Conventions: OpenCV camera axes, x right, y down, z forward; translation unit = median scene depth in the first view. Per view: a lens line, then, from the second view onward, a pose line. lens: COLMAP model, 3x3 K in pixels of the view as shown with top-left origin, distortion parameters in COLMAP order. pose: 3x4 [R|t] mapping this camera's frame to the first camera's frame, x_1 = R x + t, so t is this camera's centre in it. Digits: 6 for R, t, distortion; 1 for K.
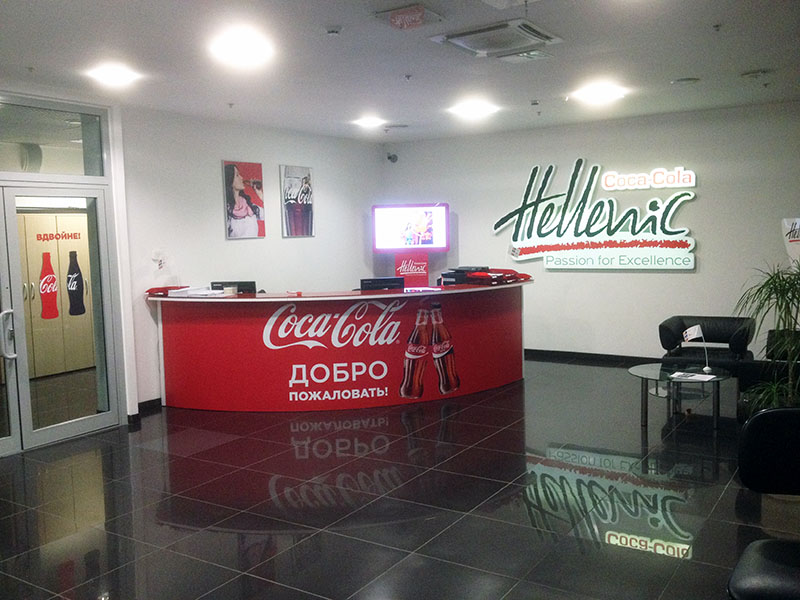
lens RADIAL K [[750.6, 0, 400.0], [0, 750.6, 300.0], [0, 0, 1]] dist [0.127408, -0.270255]
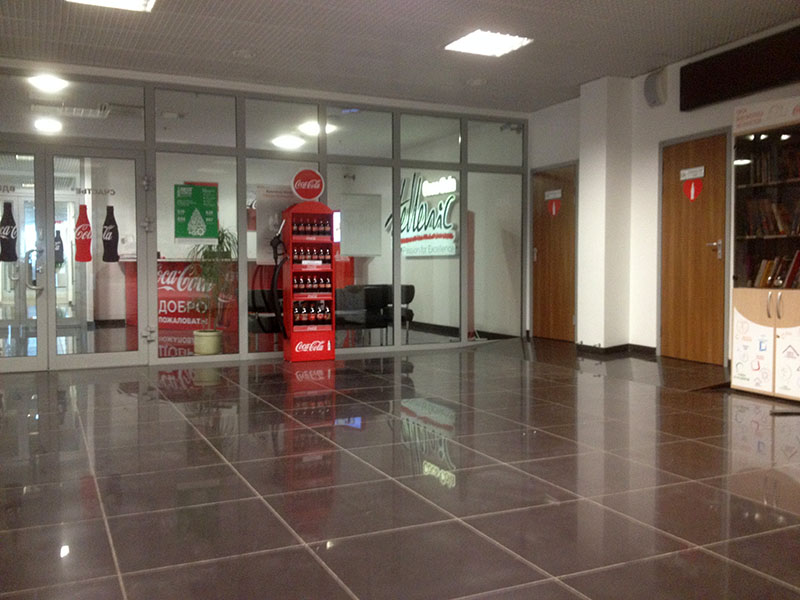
lens RADIAL K [[750.6, 0, 400.0], [0, 750.6, 300.0], [0, 0, 1]] dist [0.127408, -0.270255]
pose [[0.850577, 0.049449, -0.523520, 0.976632], [-0.069427, 0.997414, -0.018589, 0.065150], [0.521247, 0.052157, 0.851811, -0.127600]]
